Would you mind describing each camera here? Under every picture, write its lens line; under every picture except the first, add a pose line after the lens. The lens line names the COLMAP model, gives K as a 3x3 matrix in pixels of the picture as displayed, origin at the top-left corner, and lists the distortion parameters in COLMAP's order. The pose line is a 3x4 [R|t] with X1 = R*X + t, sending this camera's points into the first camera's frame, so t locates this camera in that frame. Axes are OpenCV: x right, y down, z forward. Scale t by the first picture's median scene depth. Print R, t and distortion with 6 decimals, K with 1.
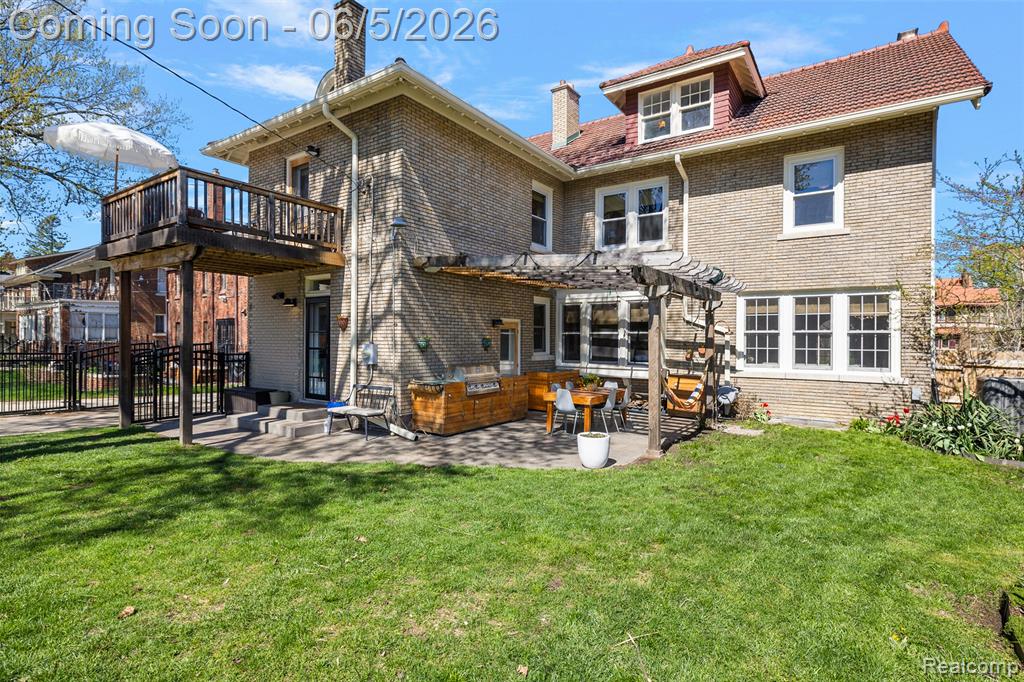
lens RADIAL K [[515.1, 0, 504.9], [0, 515.1, 314.8], [0, 0, 1]] dist [0.001931, -0.000059]
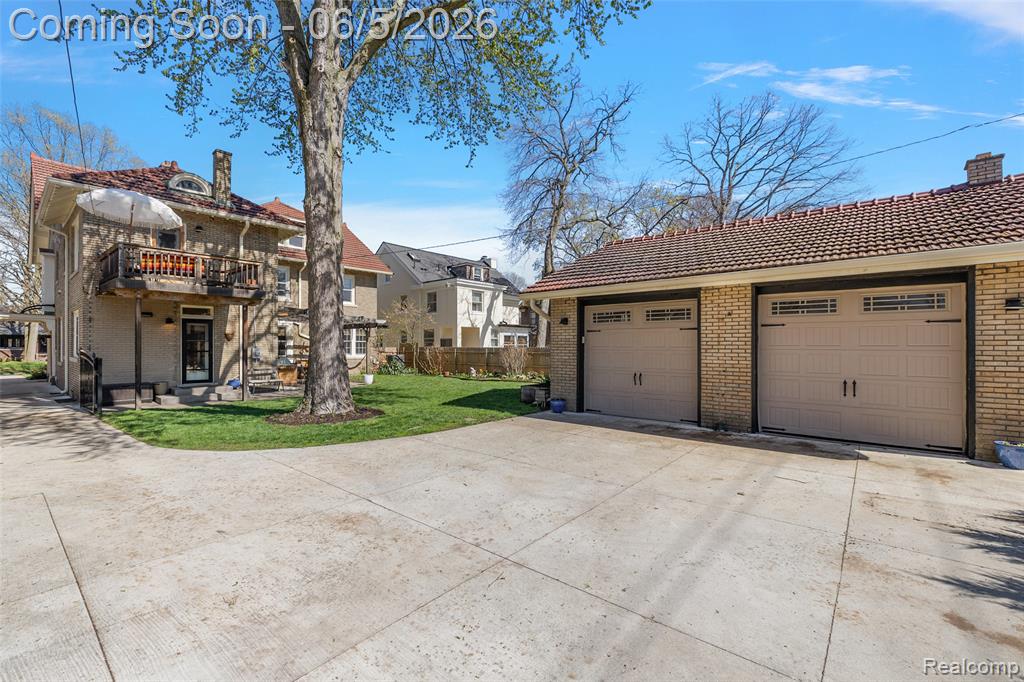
lens RADIAL K [[438.4, 0, 515.3], [0, 438.4, 341.5], [0, 0, 1]] dist [-0.000063, -0.000006]
pose [[0.098619, -0.000341, 0.995125, -1.426513], [-0.048709, 0.998800, 0.005169, -0.020360], [-0.993932, -0.048982, 0.098484, -0.112561]]
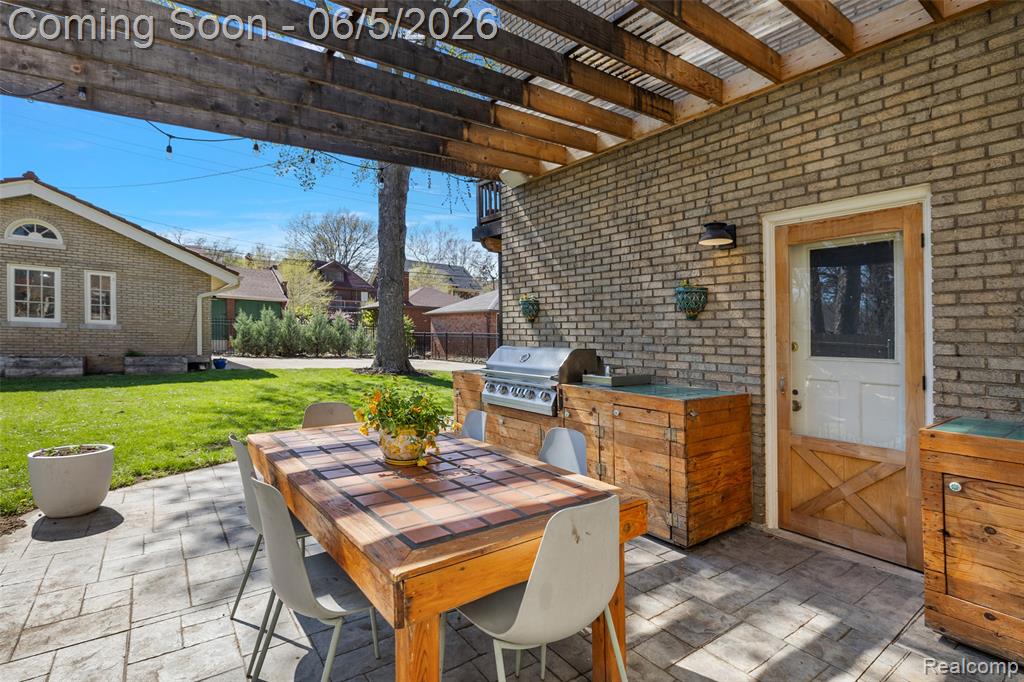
lens RADIAL K [[518.1, 0, 510.1], [0, 518.1, 344.1], [0, 0, 1]] dist [-0.005496, -0.000248]
pose [[-0.342370, 0.020322, -0.939345, 0.304623], [0.044257, 0.999005, 0.005482, 0.069206], [0.938522, -0.039695, -0.342929, 0.884055]]
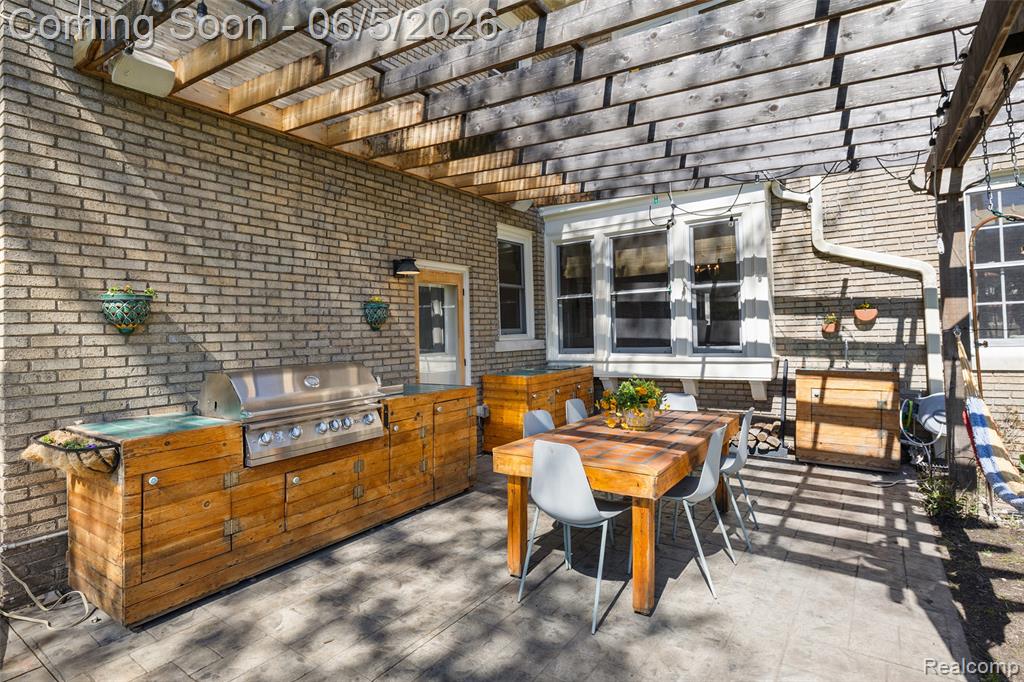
lens RADIAL K [[518.1, 0, 490.9], [0, 518.1, 341.2], [0, 0, 1]] dist [-0.005496, -0.000248]
pose [[0.998766, -0.038848, -0.030954, 0.062904], [0.040605, 0.997471, 0.058340, 0.050211], [0.028610, -0.059525, 0.997817, 0.507601]]
